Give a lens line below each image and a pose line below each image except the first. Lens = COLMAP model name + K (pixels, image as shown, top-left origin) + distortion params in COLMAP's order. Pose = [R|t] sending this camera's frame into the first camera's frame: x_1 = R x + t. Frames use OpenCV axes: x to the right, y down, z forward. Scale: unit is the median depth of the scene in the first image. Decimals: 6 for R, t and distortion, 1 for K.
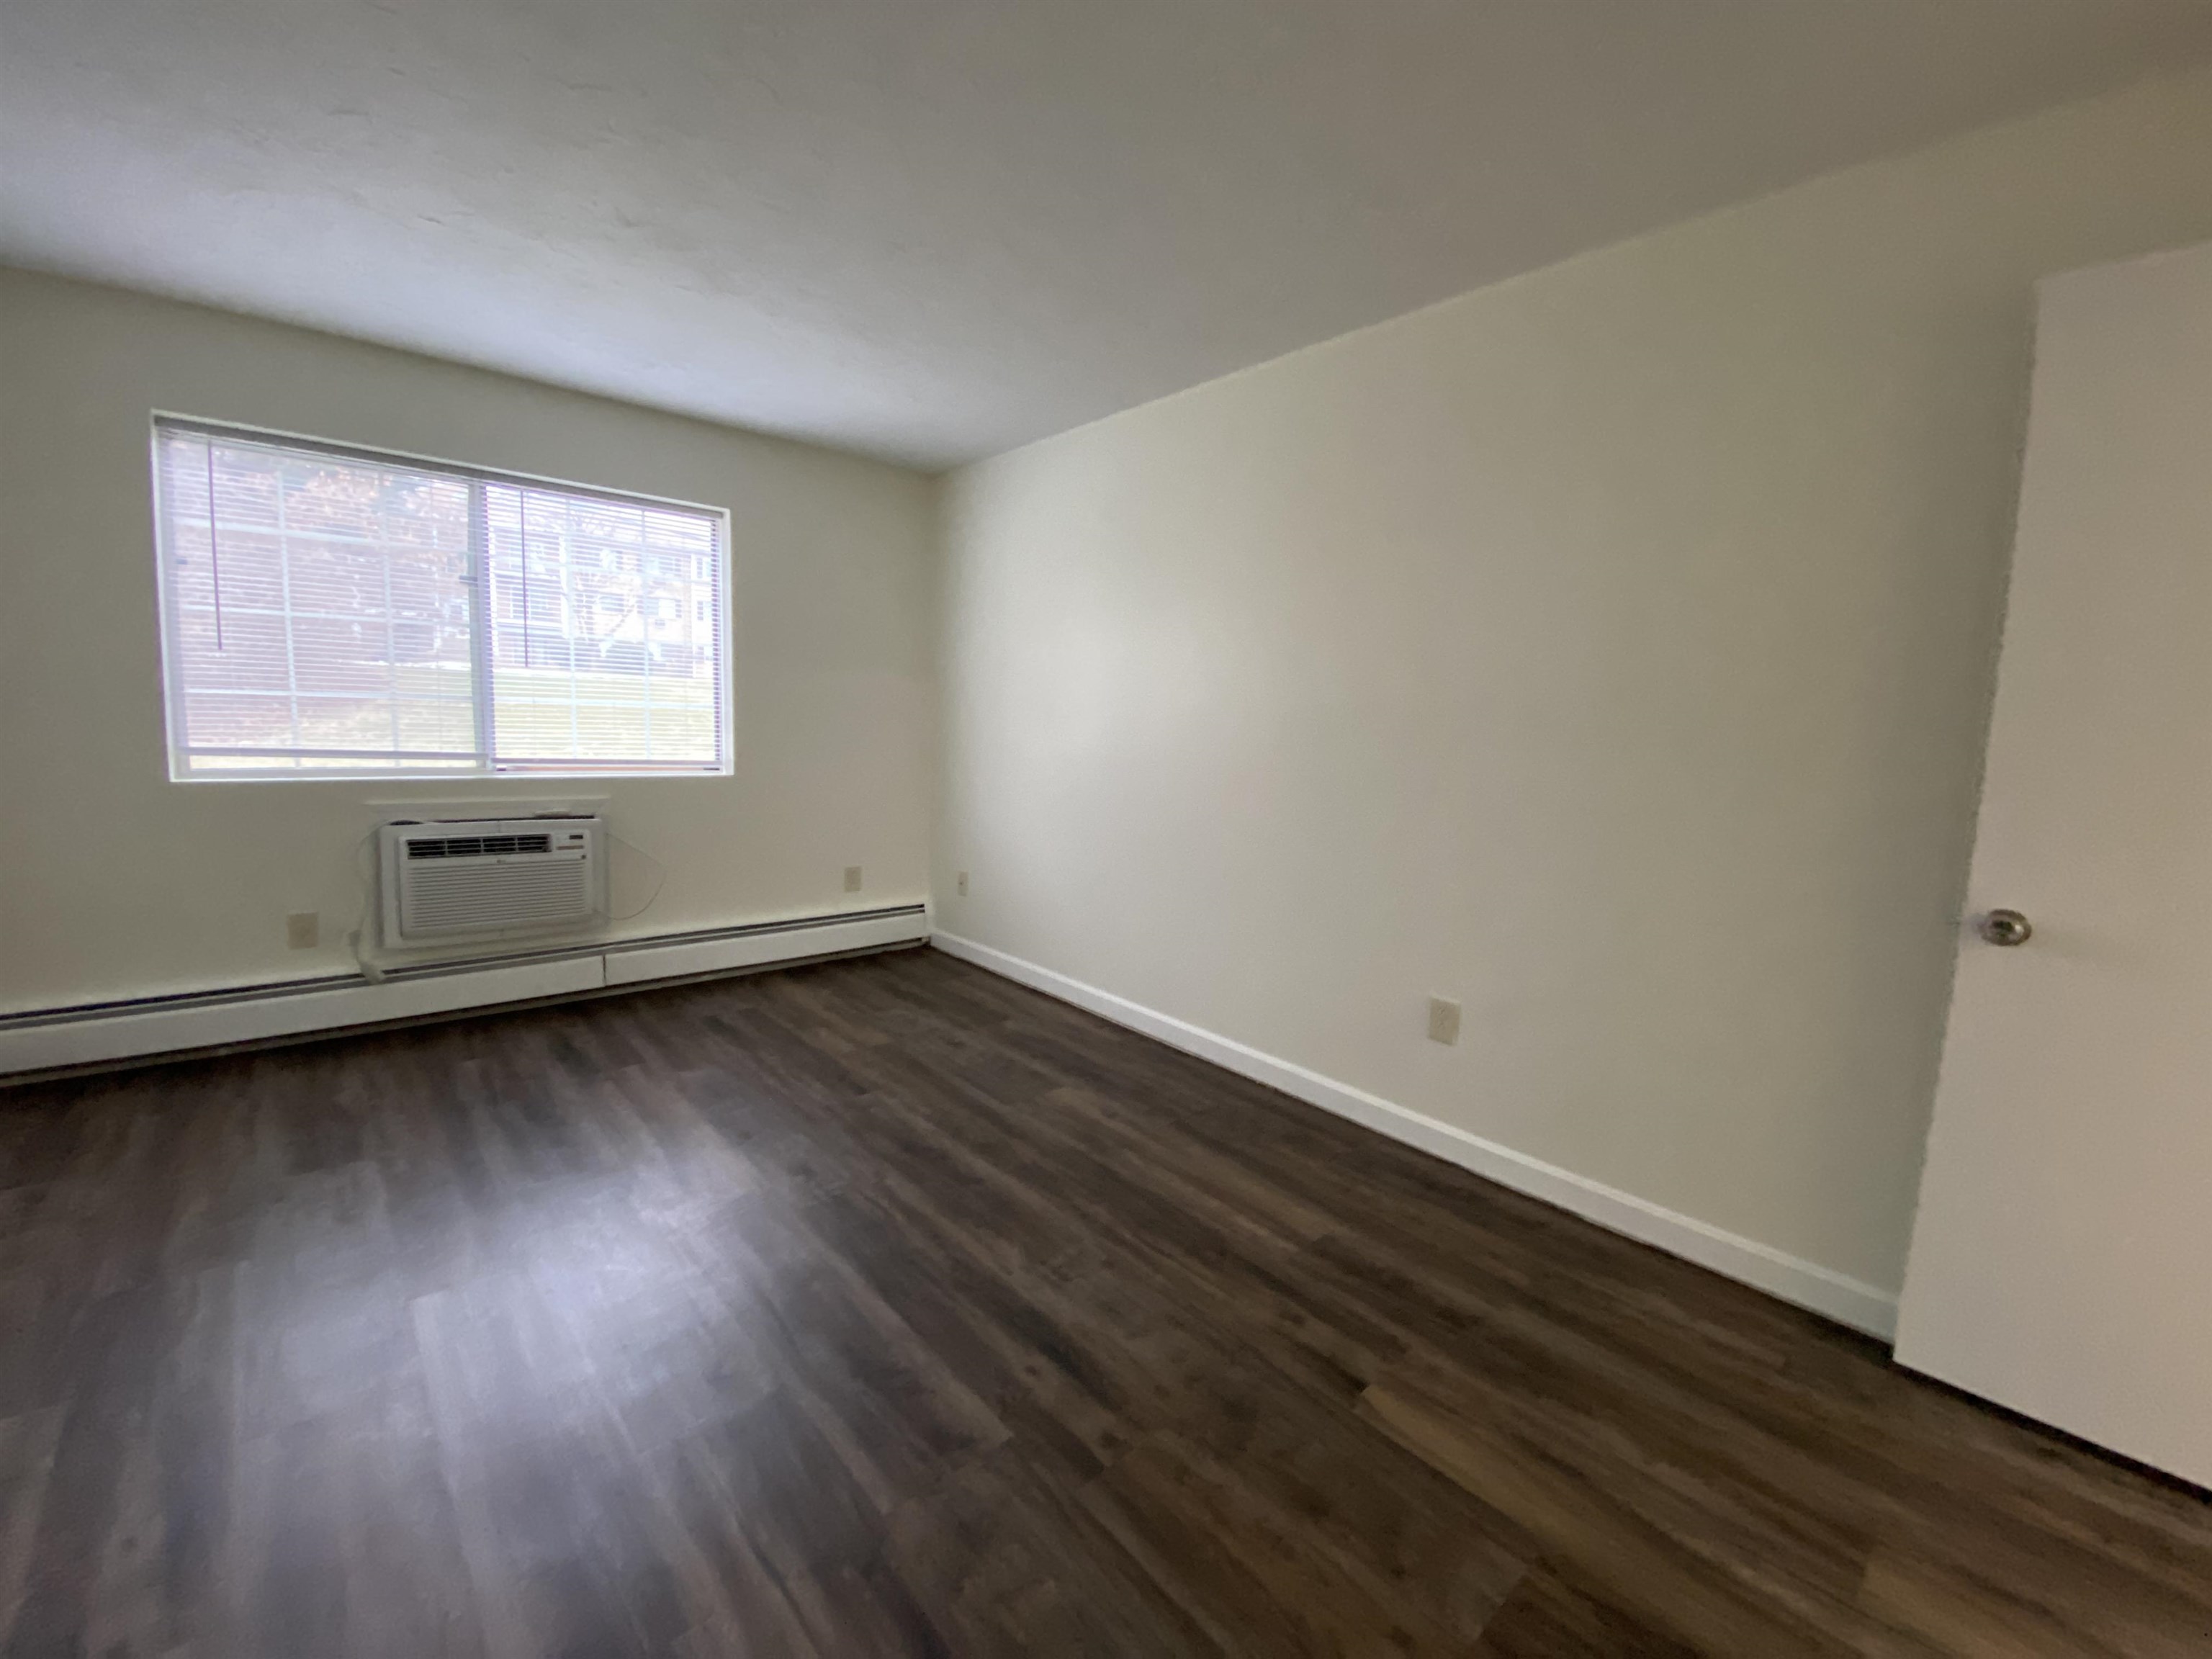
lens RADIAL K [[895.9, 0, 1103.4], [0, 895.9, 821.1], [0, 0, 1]] dist [0.019429, -0.020291]
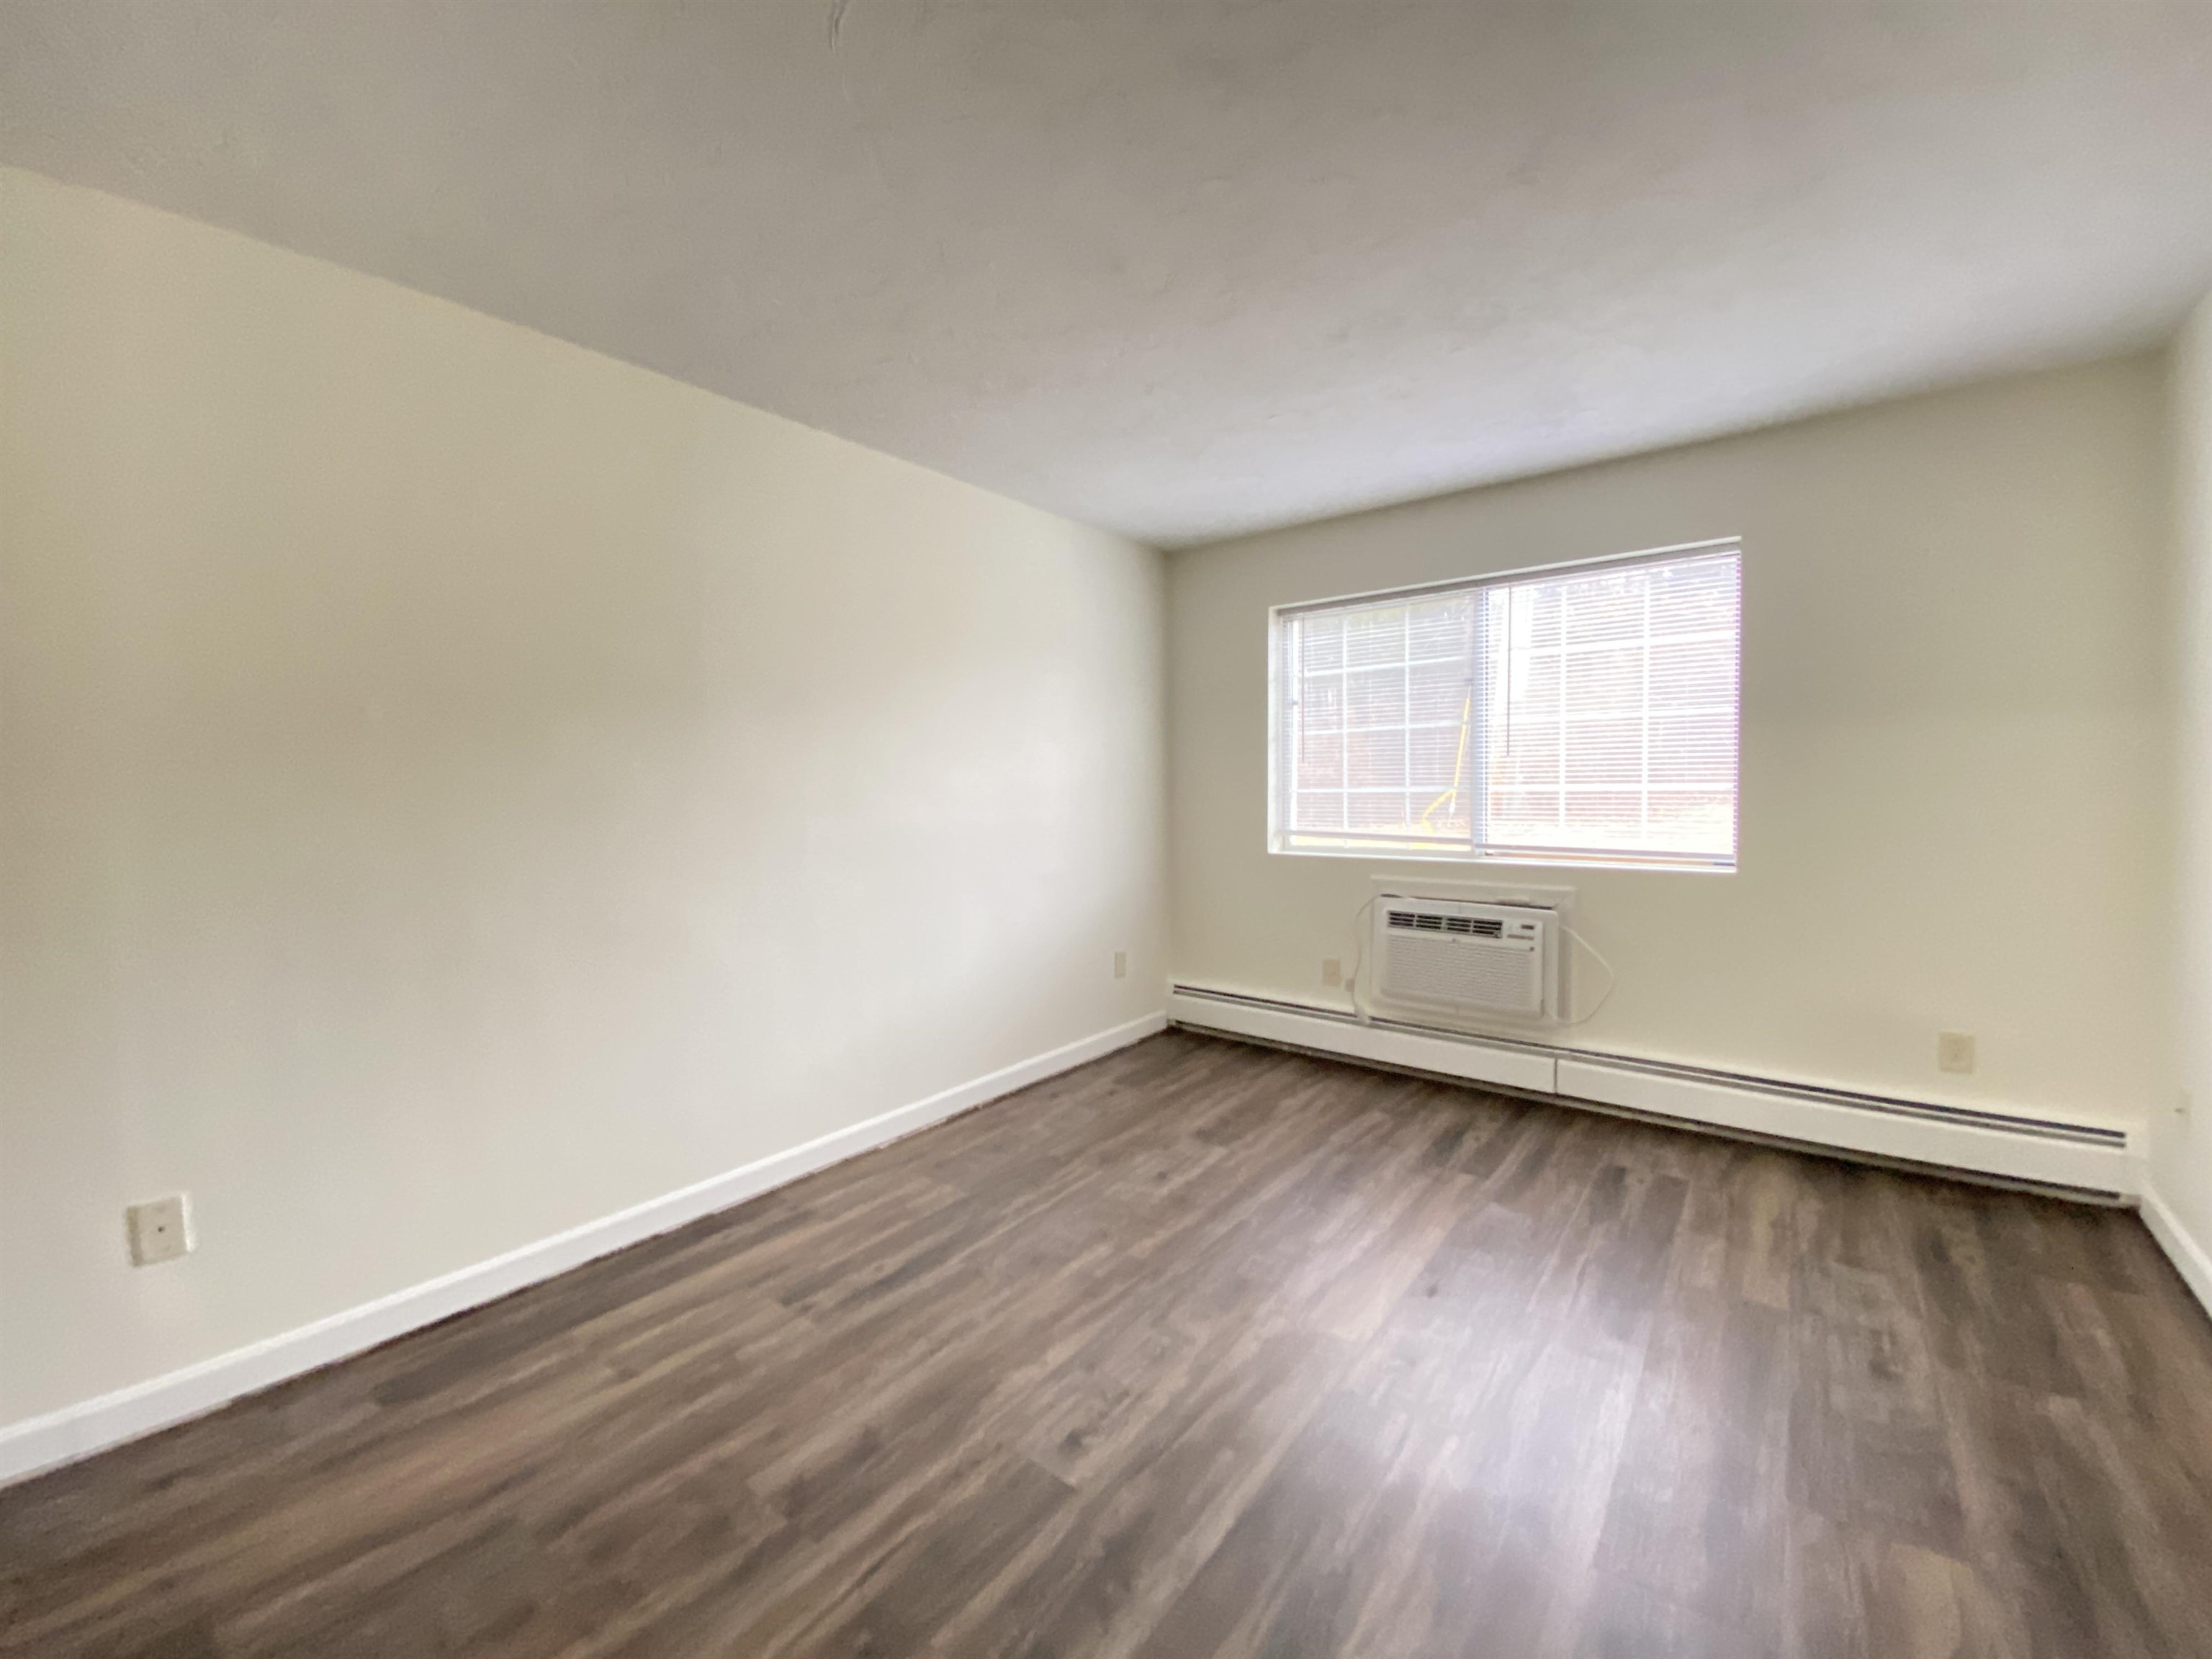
lens RADIAL K [[895.9, 0, 1103.4], [0, 895.9, 821.1], [0, 0, 1]] dist [0.019429, -0.020291]
pose [[0.165502, -0.000472, -0.986209, 0.296341], [-0.095530, 0.995290, -0.016507, -0.036828], [0.981572, 0.096945, 0.164678, 0.390452]]
